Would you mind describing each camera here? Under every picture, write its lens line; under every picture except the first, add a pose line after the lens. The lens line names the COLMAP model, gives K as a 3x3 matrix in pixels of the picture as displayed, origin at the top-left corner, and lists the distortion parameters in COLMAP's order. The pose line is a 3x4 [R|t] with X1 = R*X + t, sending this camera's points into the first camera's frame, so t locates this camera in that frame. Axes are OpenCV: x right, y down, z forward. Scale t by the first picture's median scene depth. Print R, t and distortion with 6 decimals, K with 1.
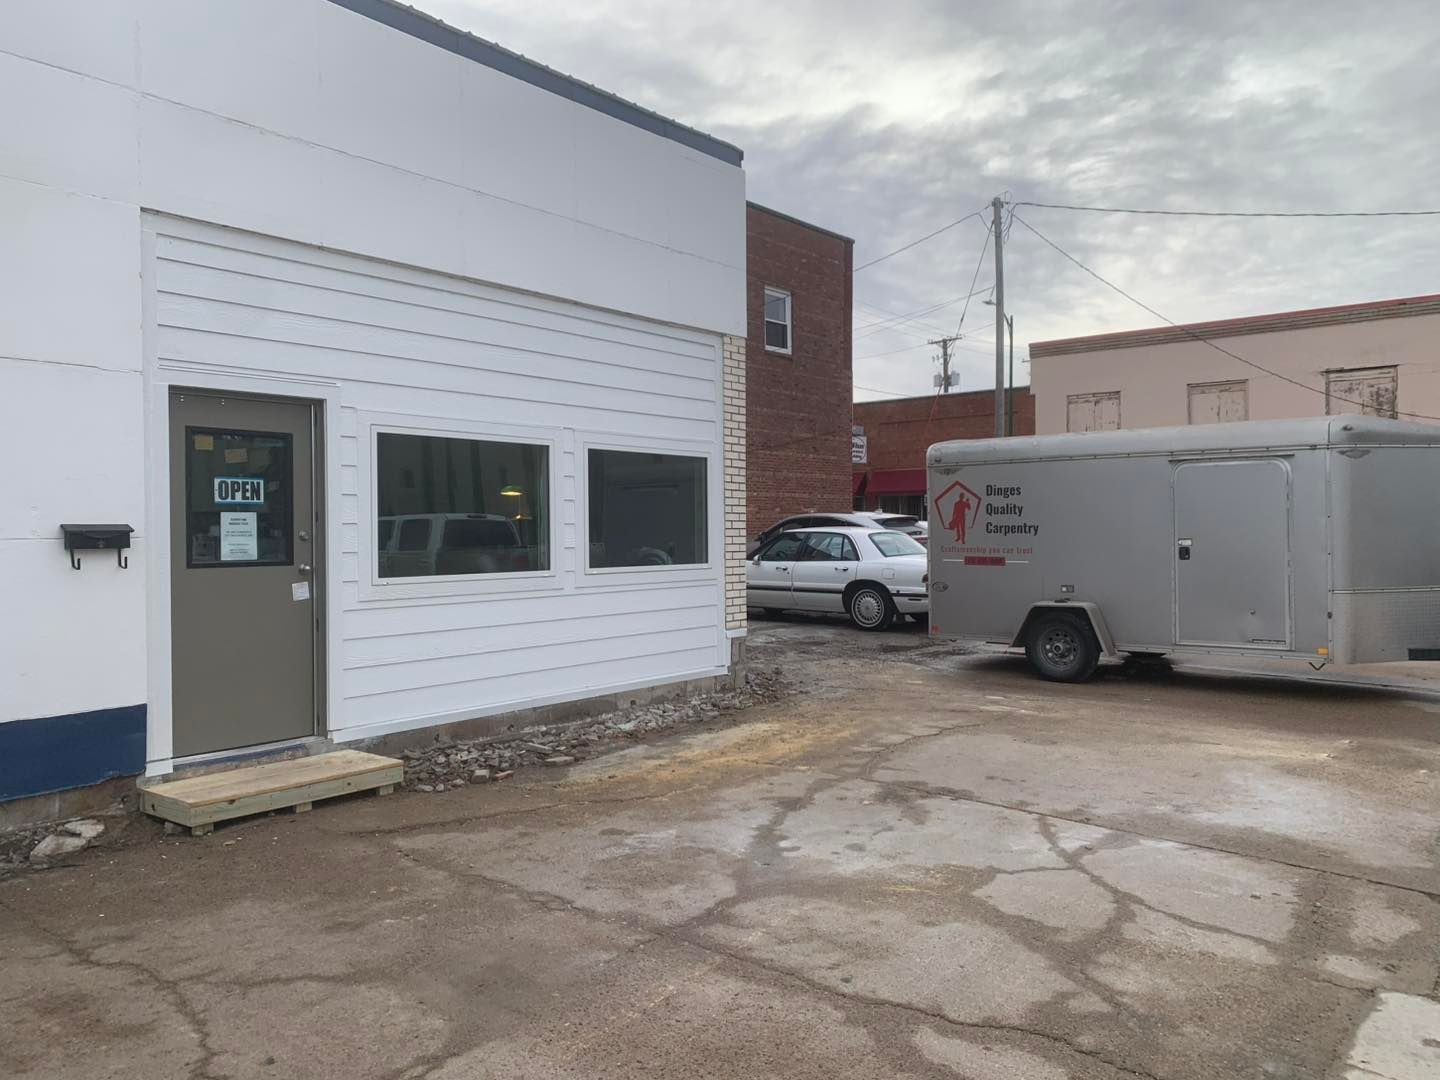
lens RADIAL K [[1075.4, 0, 720.0], [0, 1075.4, 540.0], [0, 0, 1]] dist [-0.033341, -0.000331]
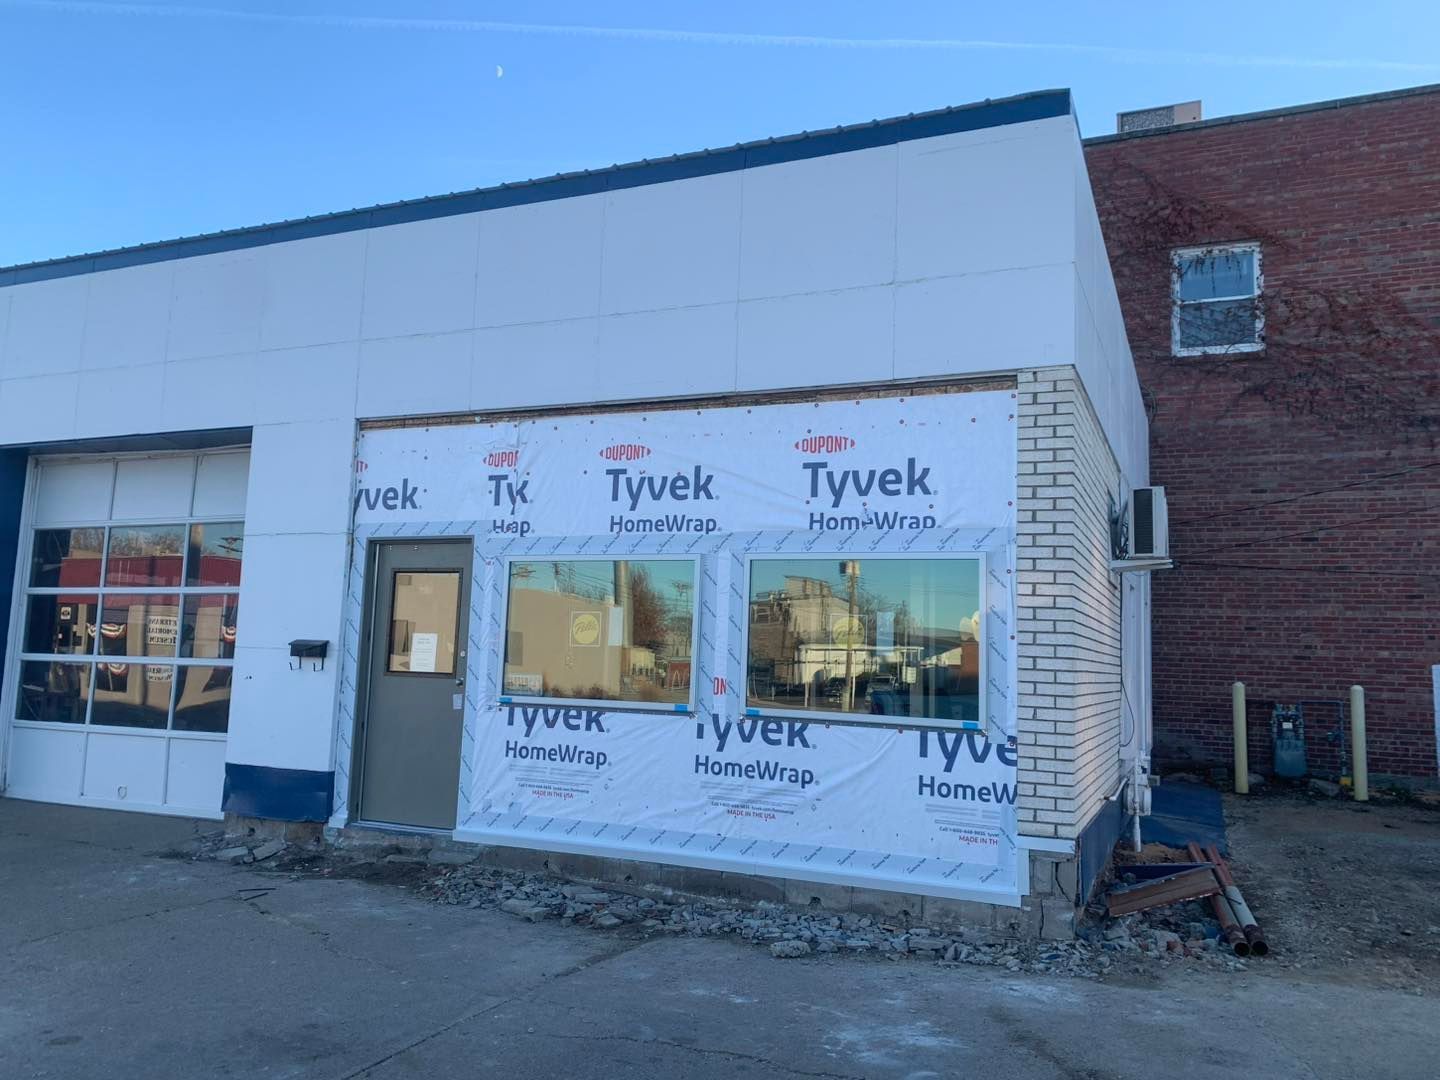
lens RADIAL K [[1075.4, 0, 720.0], [0, 1075.4, 540.0], [0, 0, 1]] dist [-0.033341, -0.000331]
pose [[0.232162, -0.095044, -0.968022, 0.591271], [-0.040504, 0.993407, -0.107251, -0.009642], [0.971833, 0.064108, 0.226782, 0.713716]]
